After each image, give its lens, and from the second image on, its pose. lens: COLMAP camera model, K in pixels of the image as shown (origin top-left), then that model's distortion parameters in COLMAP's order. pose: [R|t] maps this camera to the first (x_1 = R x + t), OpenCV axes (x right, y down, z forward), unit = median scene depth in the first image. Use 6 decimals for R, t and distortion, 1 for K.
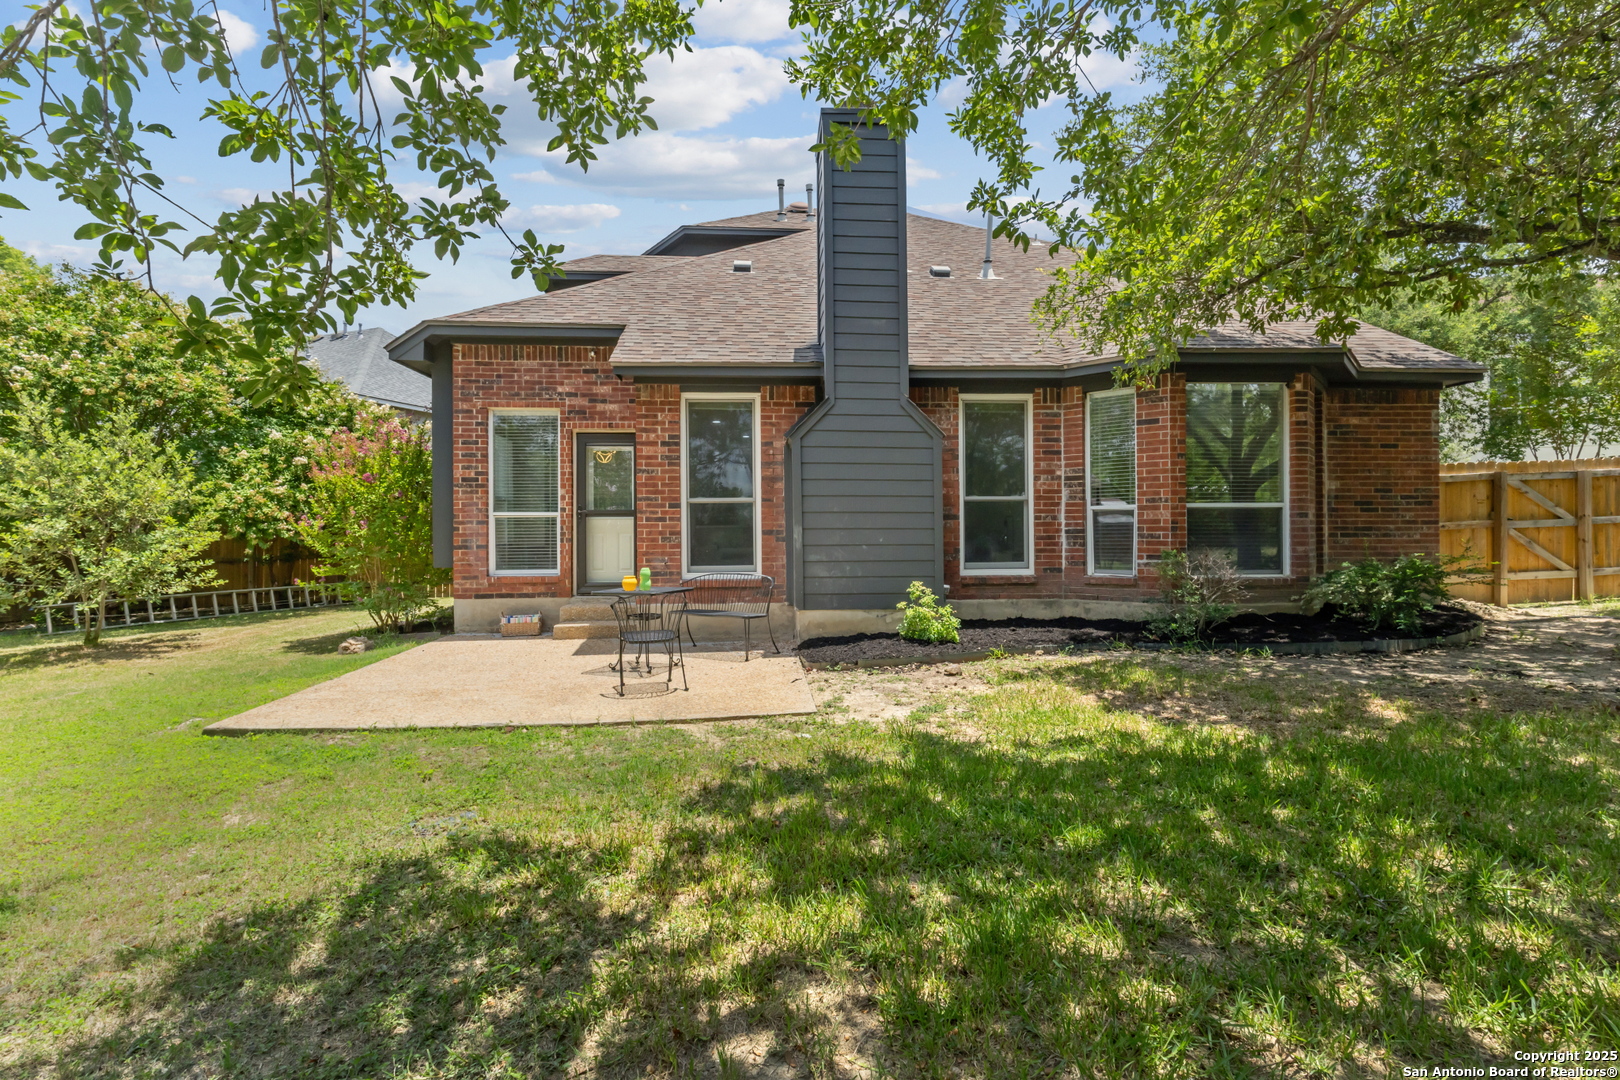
lens RADIAL K [[747.1, 0, 803.9], [0, 747.1, 531.4], [0, 0, 1]] dist [0.007088, -0.001633]
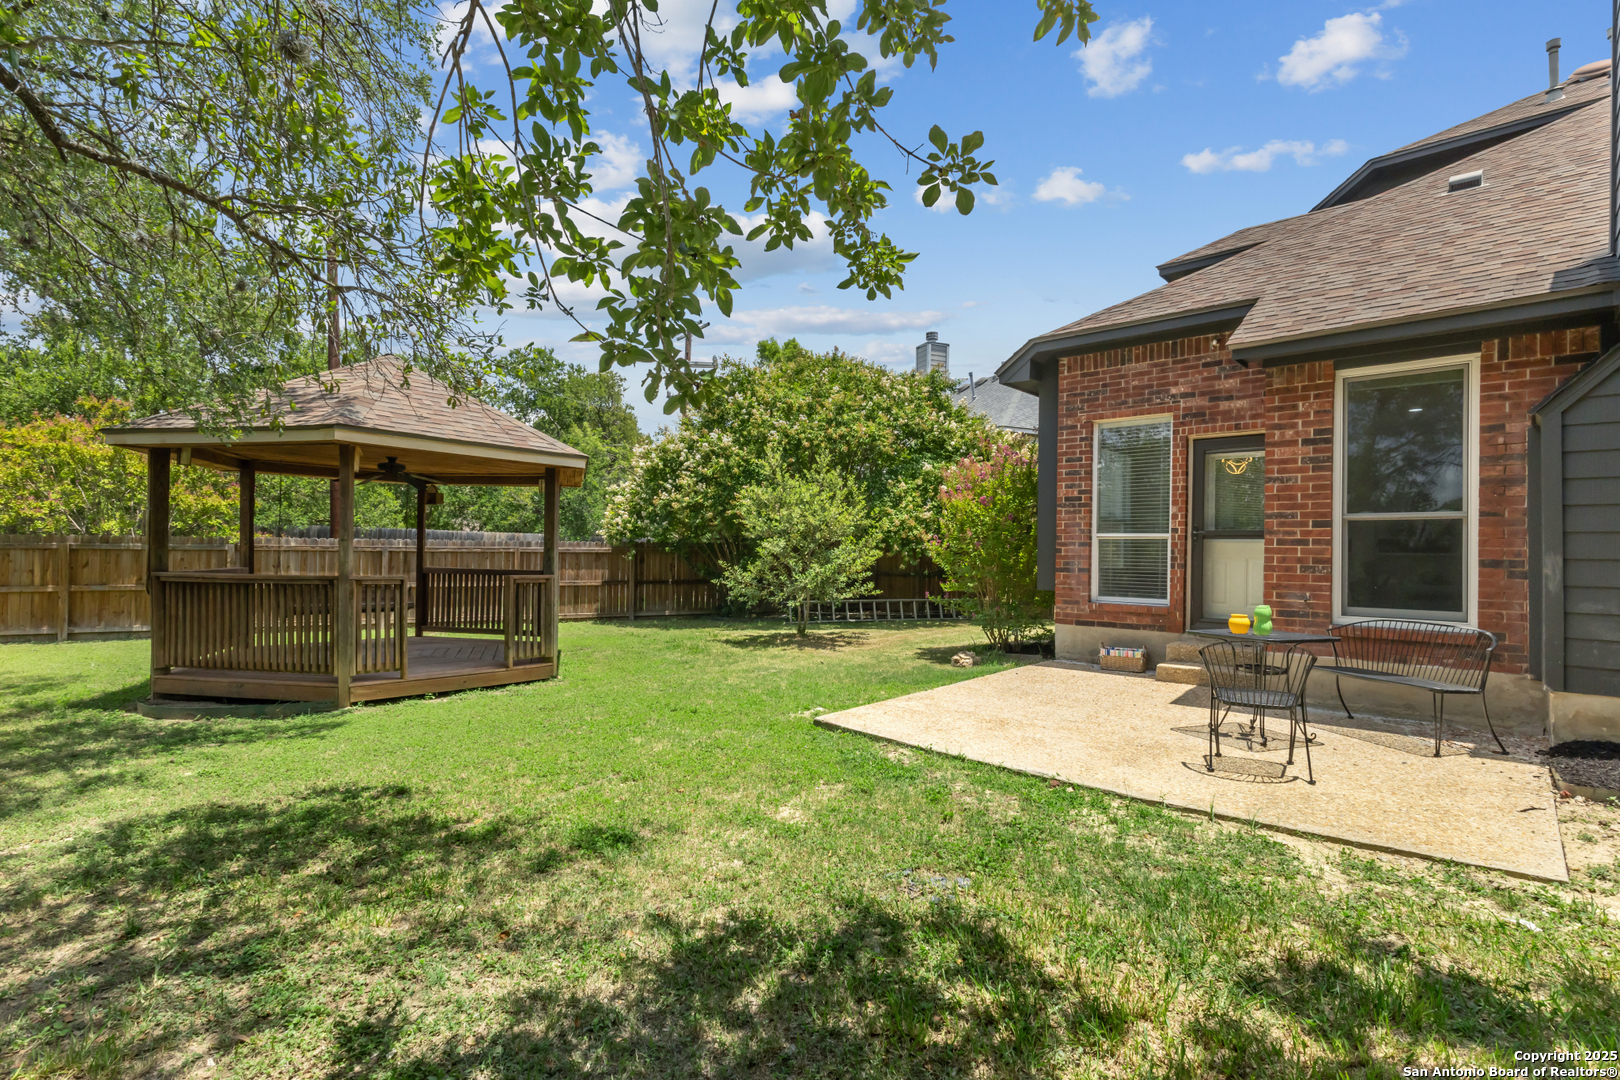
lens RADIAL K [[747.1, 0, 821.6], [0, 747.1, 549.9], [0, 0, 1]] dist [0.007088, -0.001633]
pose [[0.689312, 0.015128, -0.724307, 0.023563], [-0.020386, 0.999791, 0.001481, 0.000362], [0.724178, 0.013745, 0.689476, 0.123129]]
